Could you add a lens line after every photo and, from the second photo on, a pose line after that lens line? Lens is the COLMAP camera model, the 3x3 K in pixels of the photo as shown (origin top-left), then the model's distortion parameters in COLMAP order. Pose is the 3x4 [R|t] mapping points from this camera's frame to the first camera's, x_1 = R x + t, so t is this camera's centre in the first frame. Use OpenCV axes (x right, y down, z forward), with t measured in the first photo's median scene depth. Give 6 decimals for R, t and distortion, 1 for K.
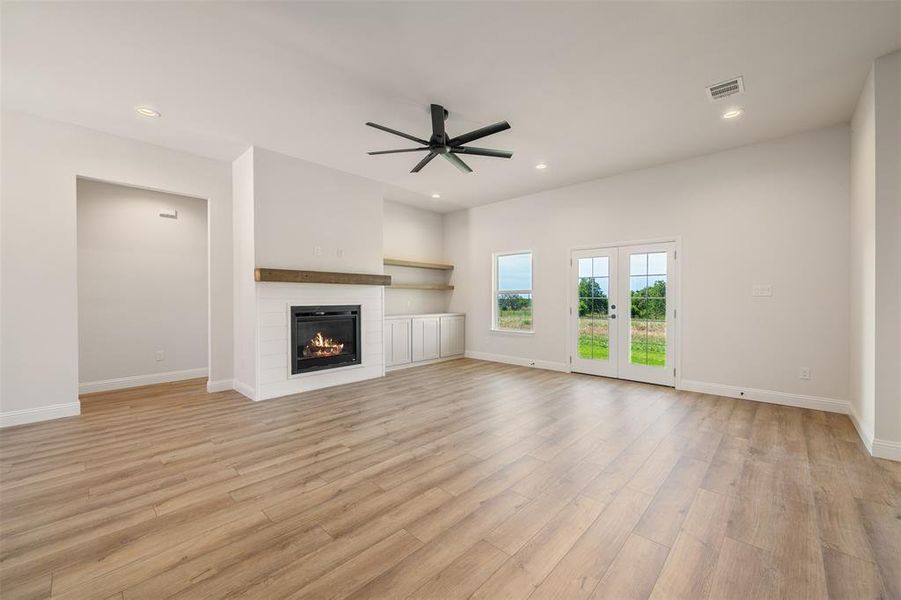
lens RADIAL K [[353.8, 0, 450.5], [0, 353.8, 300.0], [0, 0, 1]] dist [-0.000256, -0.000081]
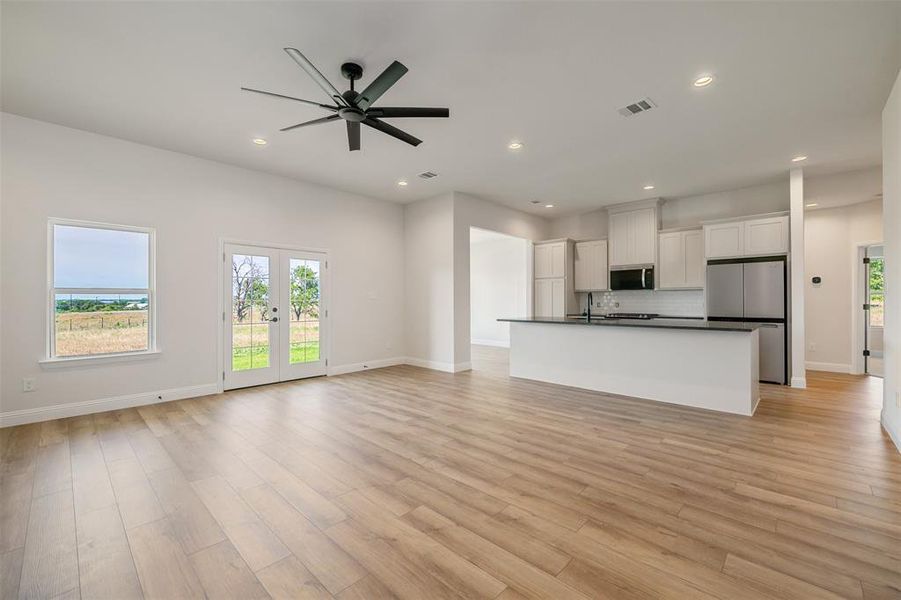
lens RADIAL K [[377.1, 0, 456.8], [0, 377.1, 301.2], [0, 0, 1]] dist [-0.000555, -0.000094]
pose [[-0.003298, -0.002490, 0.999991, -0.645093], [0.009278, 0.999954, 0.002521, -0.002068], [-0.999952, 0.009287, -0.003275, 0.560824]]
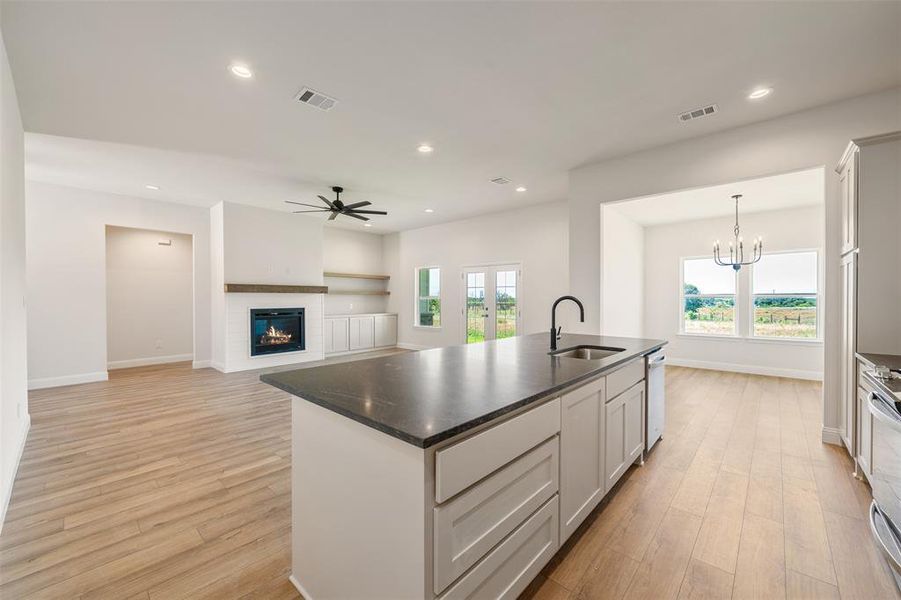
lens RADIAL K [[353.8, 0, 450.5], [0, 353.8, 300.0], [0, 0, 1]] dist [-0.000256, -0.000081]
pose [[0.999909, -0.001067, 0.013447, 0.333565], [0.001042, 0.999998, 0.001857, -0.019740], [-0.013449, -0.001843, 0.999908, -0.441123]]
